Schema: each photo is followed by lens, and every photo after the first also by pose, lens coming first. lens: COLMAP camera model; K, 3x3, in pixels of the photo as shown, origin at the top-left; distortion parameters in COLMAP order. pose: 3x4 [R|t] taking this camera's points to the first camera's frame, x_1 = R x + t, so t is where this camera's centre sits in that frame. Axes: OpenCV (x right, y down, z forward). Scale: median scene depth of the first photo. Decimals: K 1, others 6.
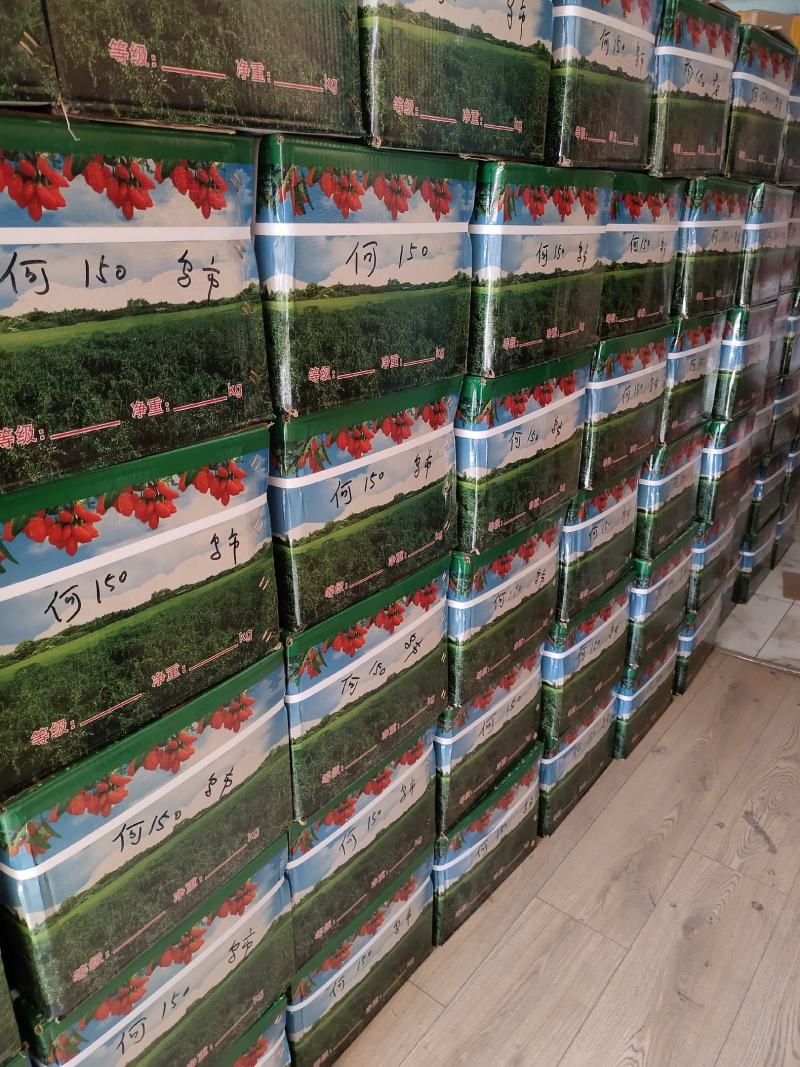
lens RADIAL K [[815.4, 0, 401.1], [0, 815.4, 526.9], [0, 0, 1]] dist [0.086091, -0.143454]
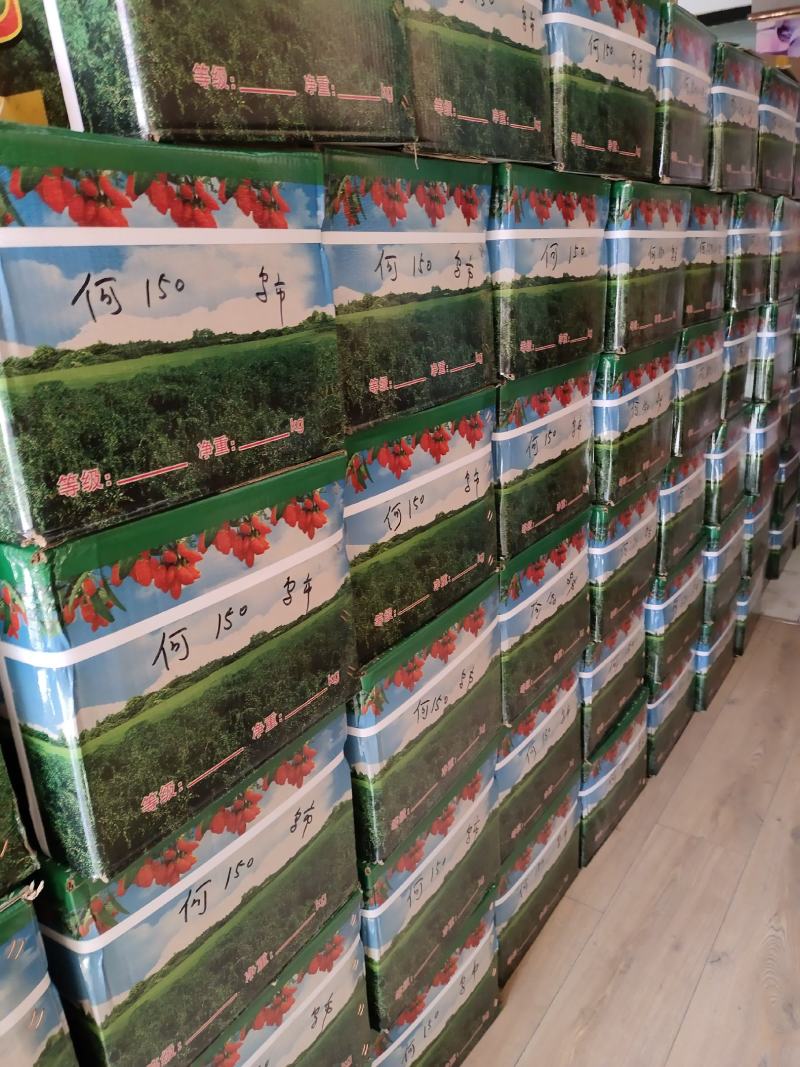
lens RADIAL K [[820.5, 0, 393.9], [0, 820.5, 527.2], [0, 0, 1]] dist [0.081369, -0.144133]
pose [[0.996830, -0.072998, 0.031629, -0.244382], [0.074677, 0.995656, -0.055618, 0.099925], [-0.027431, 0.057804, 0.997951, -0.173656]]
